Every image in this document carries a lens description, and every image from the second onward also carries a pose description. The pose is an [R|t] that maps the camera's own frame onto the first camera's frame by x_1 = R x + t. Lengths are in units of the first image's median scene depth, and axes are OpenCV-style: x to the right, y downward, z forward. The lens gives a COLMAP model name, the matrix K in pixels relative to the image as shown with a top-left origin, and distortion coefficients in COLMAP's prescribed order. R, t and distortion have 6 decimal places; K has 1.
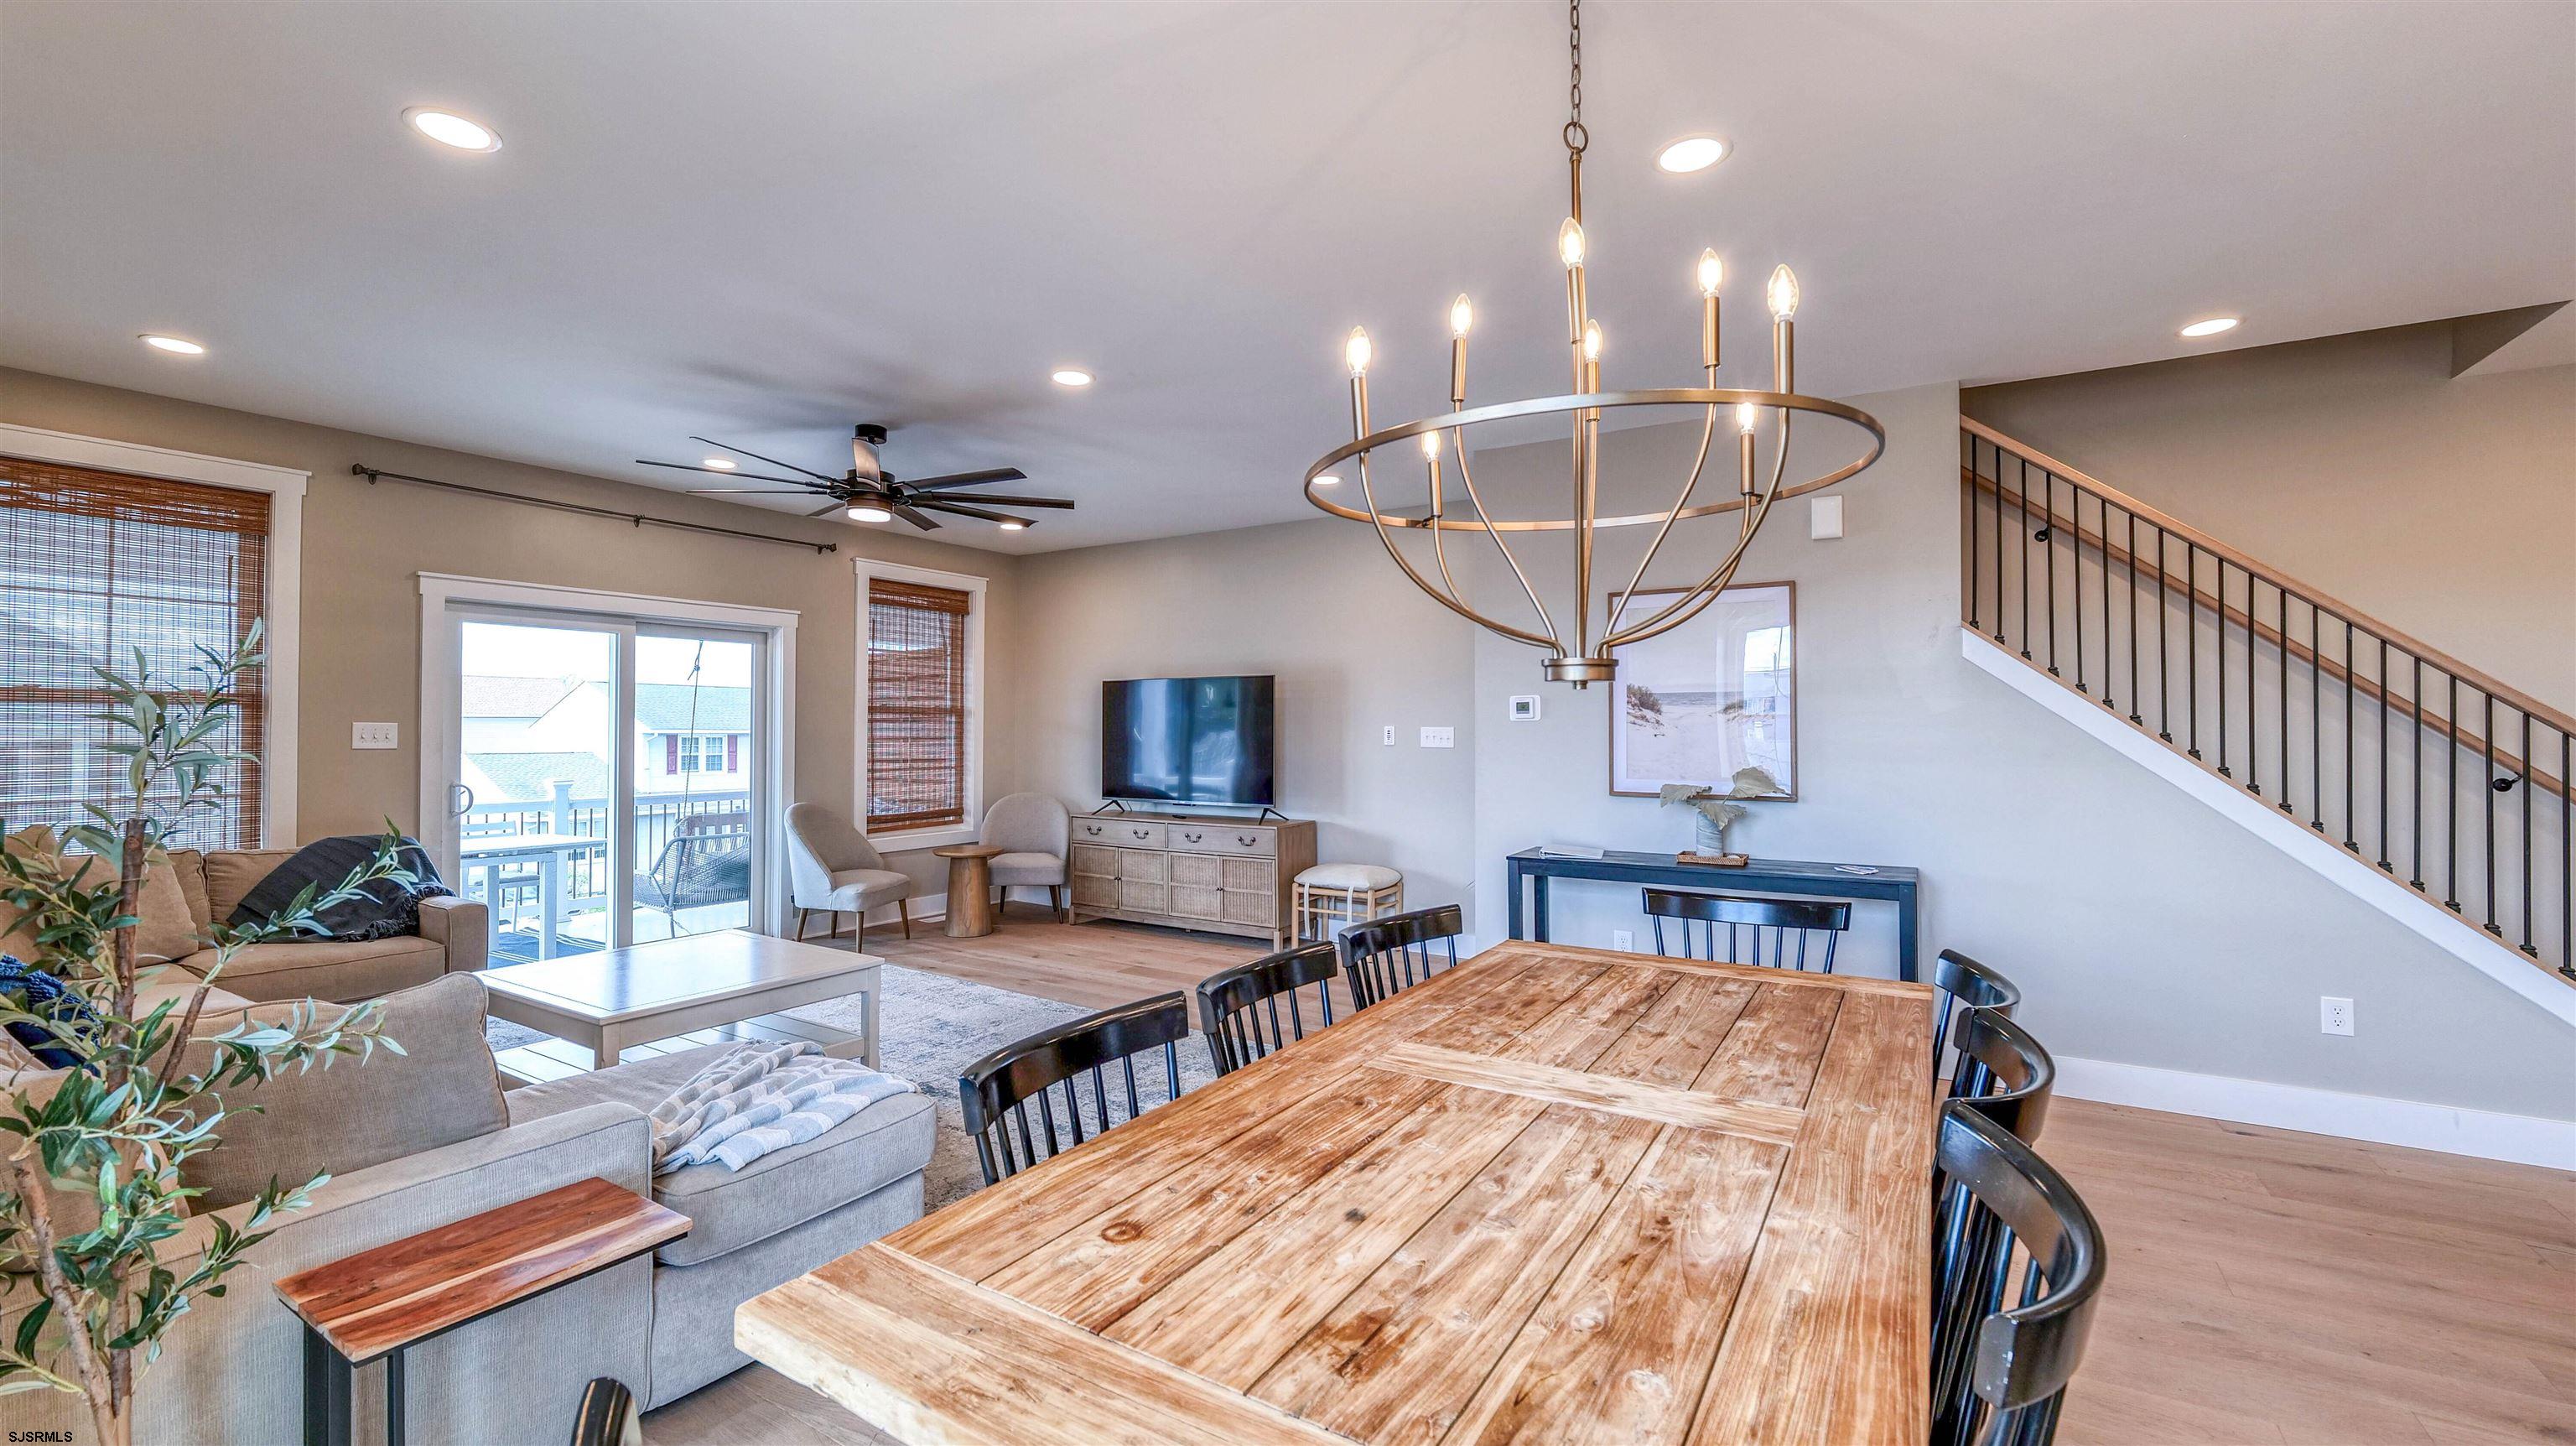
lens RADIAL K [[1045.4, 0, 1278.2], [0, 1045.4, 715.4], [0, 0, 1]] dist [-0.012617, 0.000284]
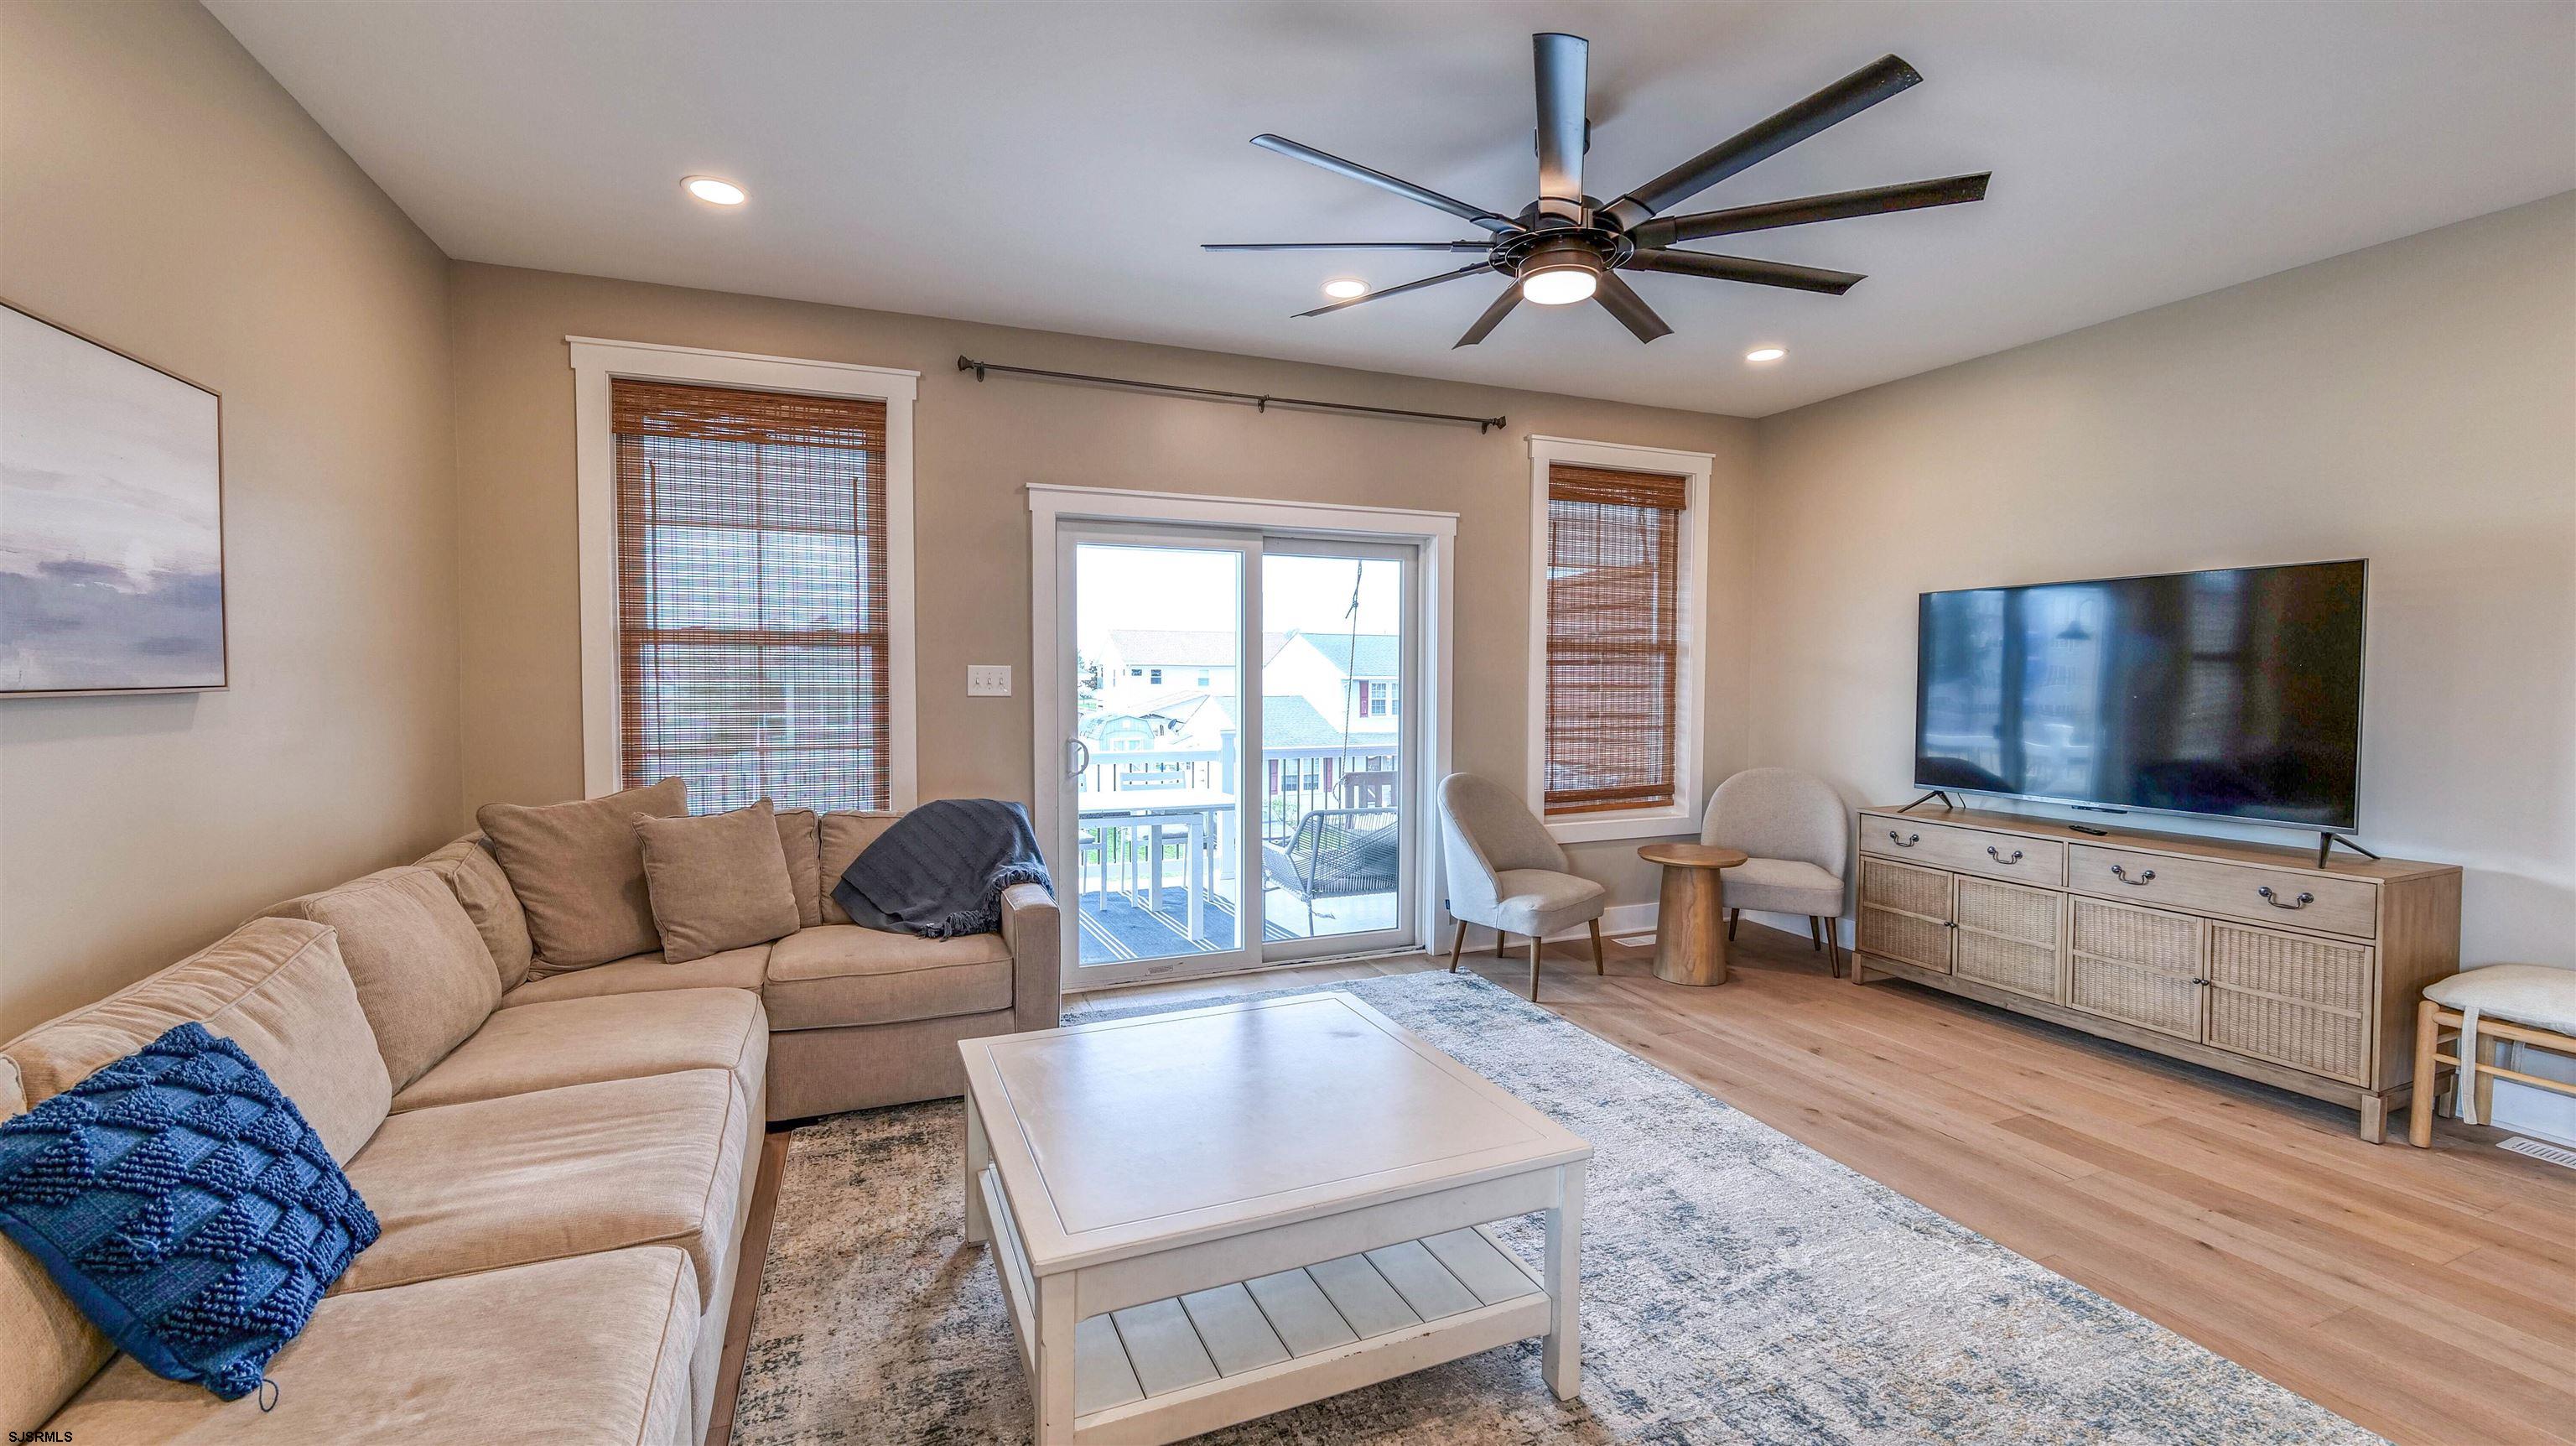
lens RADIAL K [[1045.4, 0, 1278.2], [0, 1045.4, 716.1], [0, 0, 1]] dist [-0.012617, 0.000284]
pose [[0.814792, 0.021461, -0.579356, -0.135694], [0.008120, 0.998794, 0.048418, 0.006876], [0.579697, -0.044155, 0.813635, 0.327836]]
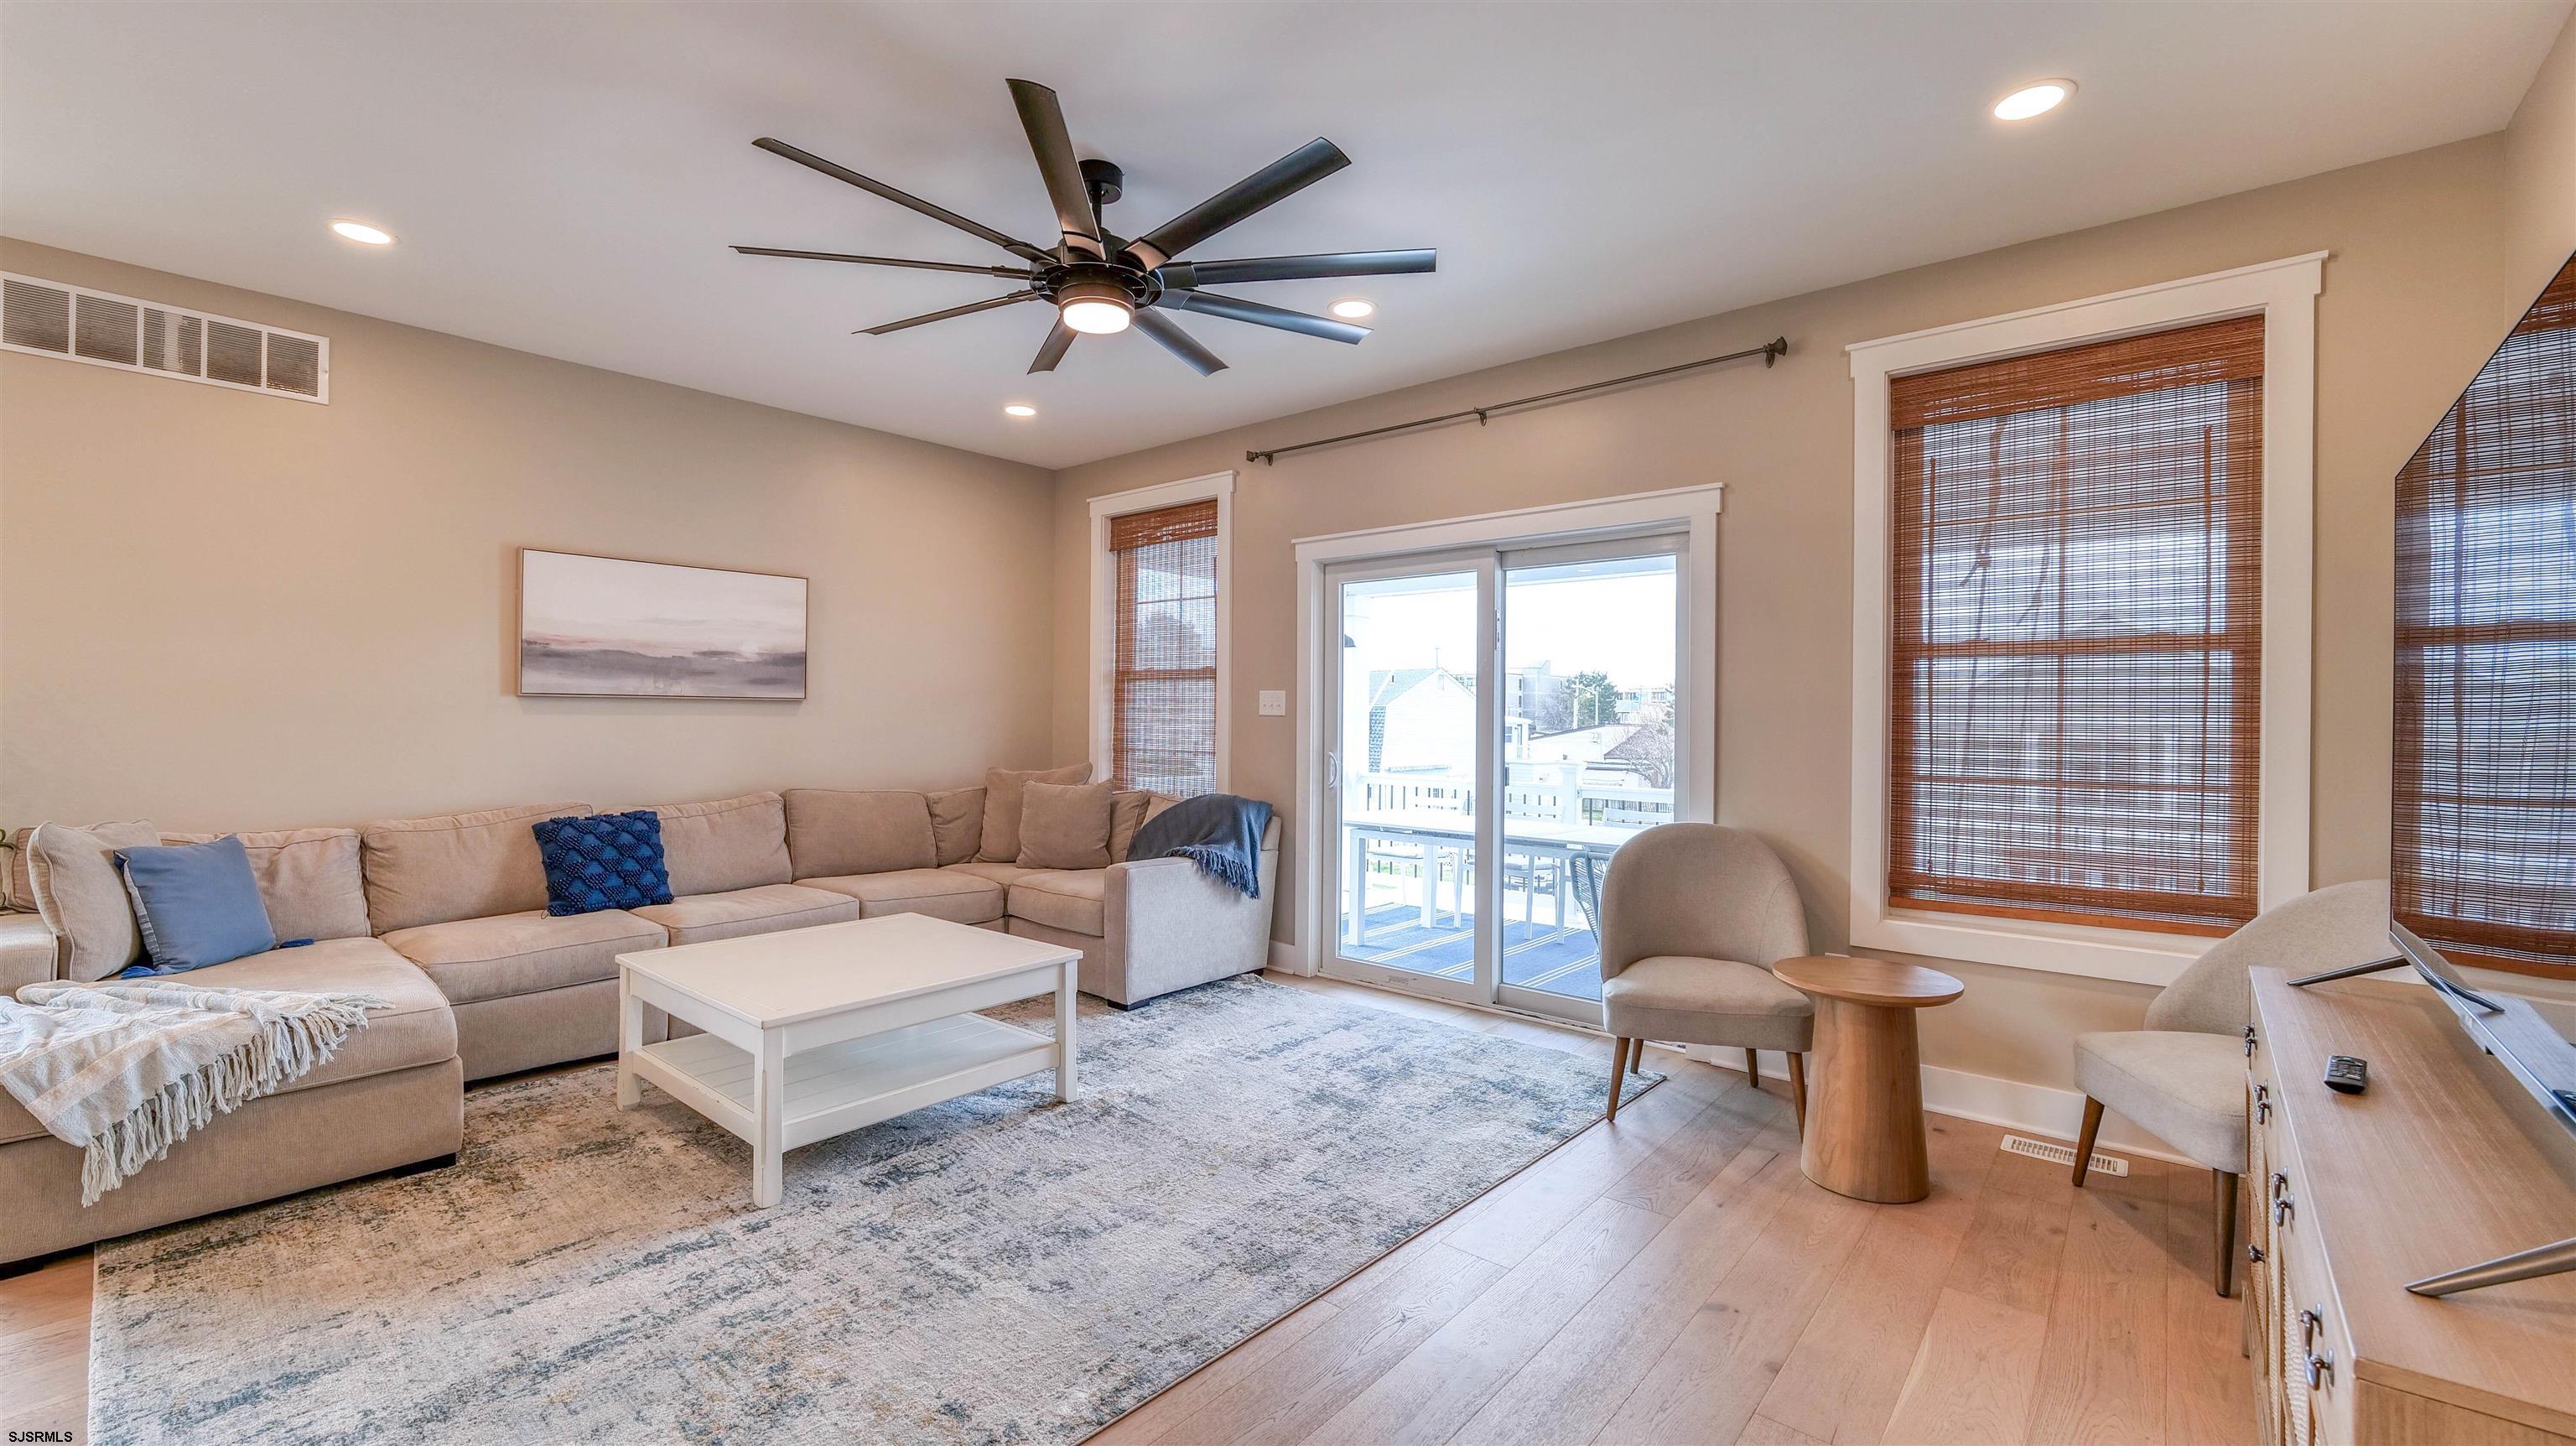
lens RADIAL K [[1045.4, 0, 1275.7], [0, 1045.4, 716.4], [0, 0, 1]] dist [-0.012617, 0.000284]
pose [[-0.142317, -0.005417, -0.989806, 0.135542], [0.002722, 0.999979, -0.005864, 0.029813], [0.989817, -0.003529, -0.142299, 0.865487]]
